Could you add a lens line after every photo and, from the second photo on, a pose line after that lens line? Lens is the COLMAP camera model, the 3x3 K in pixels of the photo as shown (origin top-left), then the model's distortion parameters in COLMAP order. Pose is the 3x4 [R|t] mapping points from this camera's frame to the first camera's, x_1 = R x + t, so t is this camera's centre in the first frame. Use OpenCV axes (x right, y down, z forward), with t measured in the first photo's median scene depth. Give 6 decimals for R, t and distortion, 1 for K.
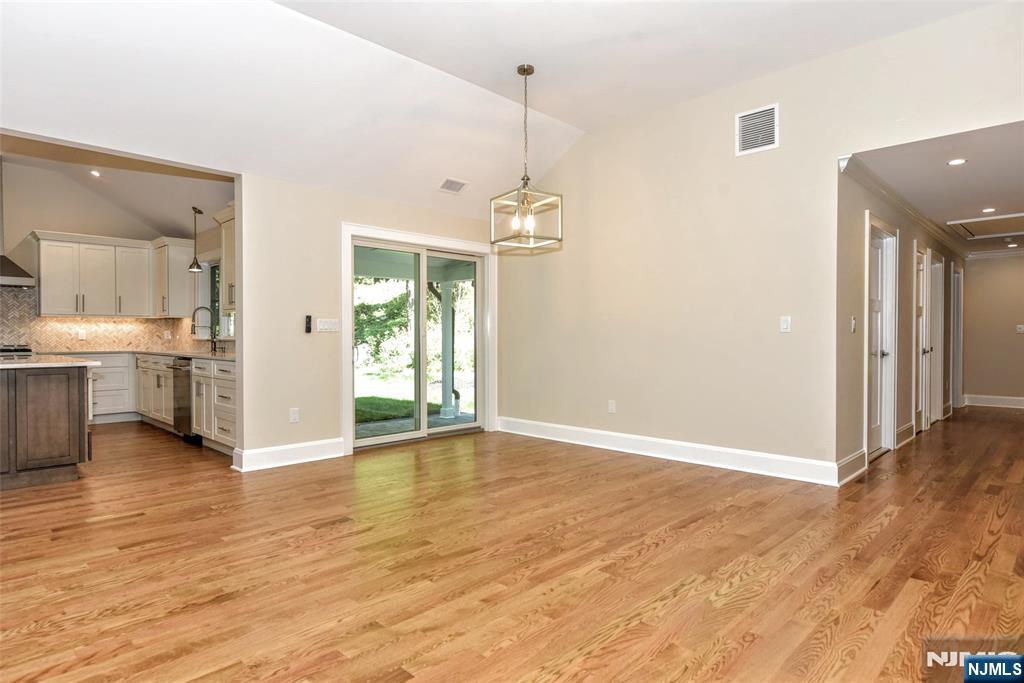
lens RADIAL K [[588.1, 0, 519.9], [0, 588.1, 341.2], [0, 0, 1]] dist [-0.005671, -0.001374]
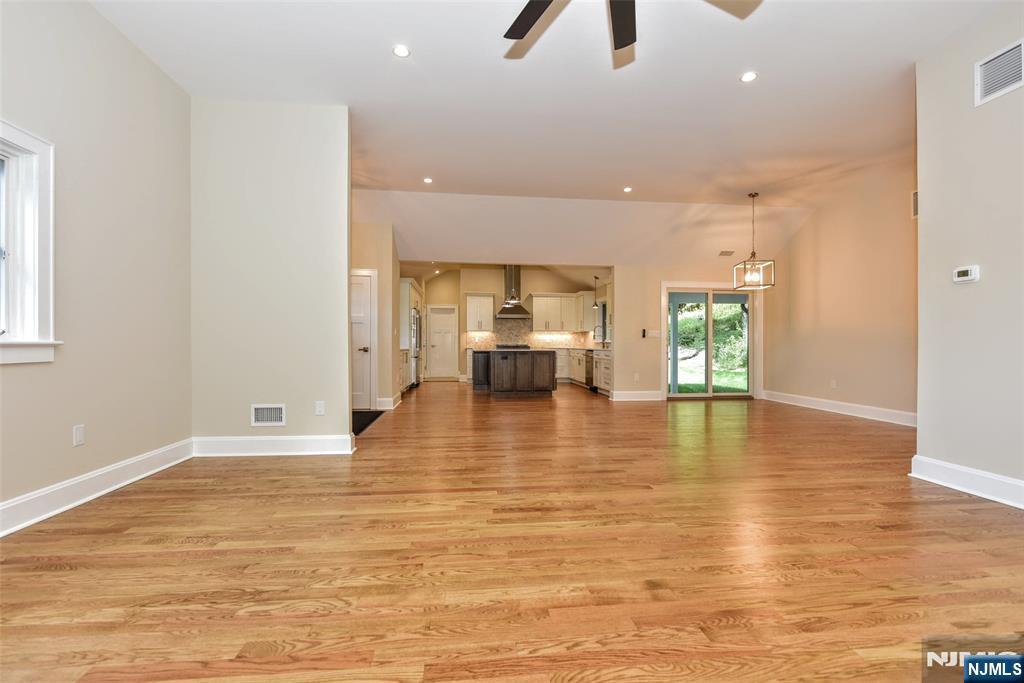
lens RADIAL K [[440.0, 0, 521.5], [0, 440.0, 341.7], [0, 0, 1]] dist [-0.012068, 0.000022]
pose [[0.781456, -0.000485, -0.623960, 0.196811], [-0.007593, 0.999918, -0.010287, 0.014355], [0.623914, 0.012777, 0.781389, -0.346949]]
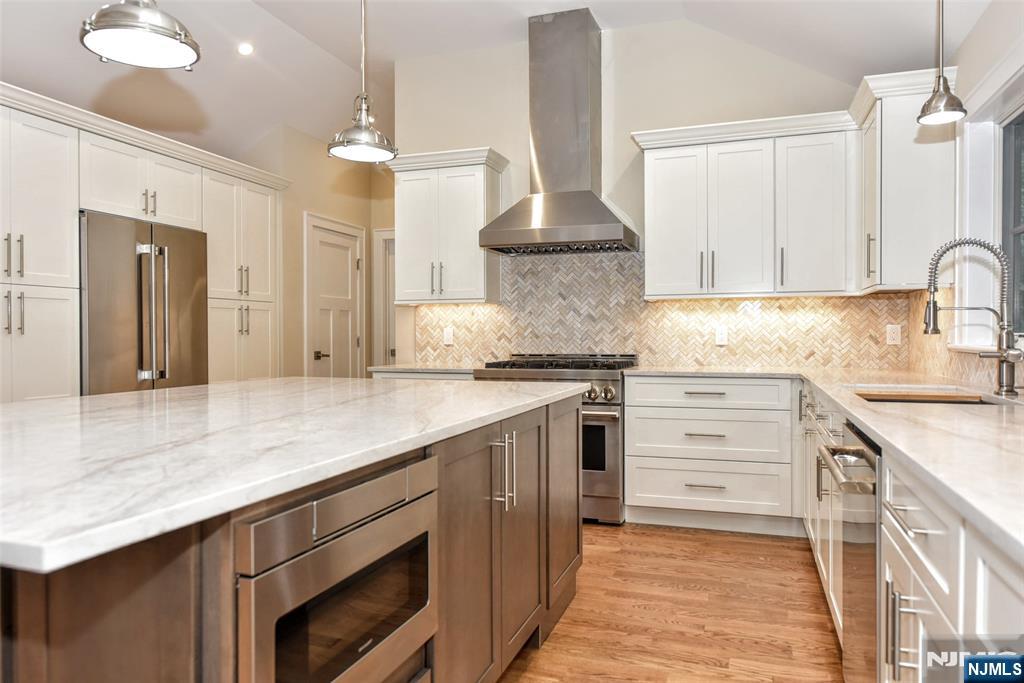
lens RADIAL K [[692.5, 0, 512.0], [0, 692.5, 341.5], [0, 0, 1]] dist [-0.001900, -0.001203]
pose [[0.437379, 0.007141, -0.899249, -0.341434], [-0.007479, 0.999963, 0.004303, -0.007825], [0.899246, 0.004843, 0.437416, 0.668902]]
